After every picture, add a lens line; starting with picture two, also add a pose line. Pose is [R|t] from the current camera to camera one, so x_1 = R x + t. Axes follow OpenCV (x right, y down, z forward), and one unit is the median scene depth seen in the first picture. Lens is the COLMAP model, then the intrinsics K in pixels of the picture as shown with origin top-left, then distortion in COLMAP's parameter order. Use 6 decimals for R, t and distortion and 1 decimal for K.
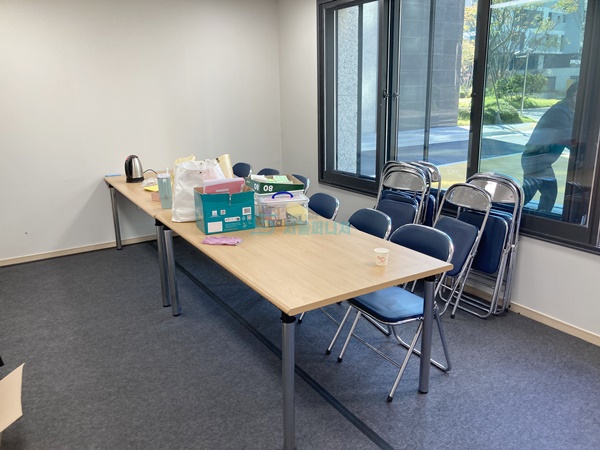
lens RADIAL K [[496.4, 0, 299.2], [0, 496.4, 225.6], [0, 0, 1]] dist [0.042043, -0.040417]
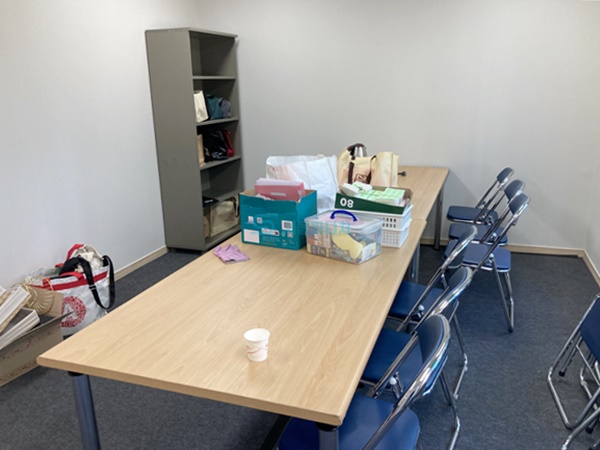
lens RADIAL K [[496.4, 0, 299.9], [0, 496.4, 225.1], [0, 0, 1]] dist [0.042043, -0.040417]
pose [[0.604369, 0.211646, -0.768078, 0.707157], [-0.194054, 0.974140, 0.115734, -0.175445], [0.772710, 0.079102, 0.629811, 0.762388]]
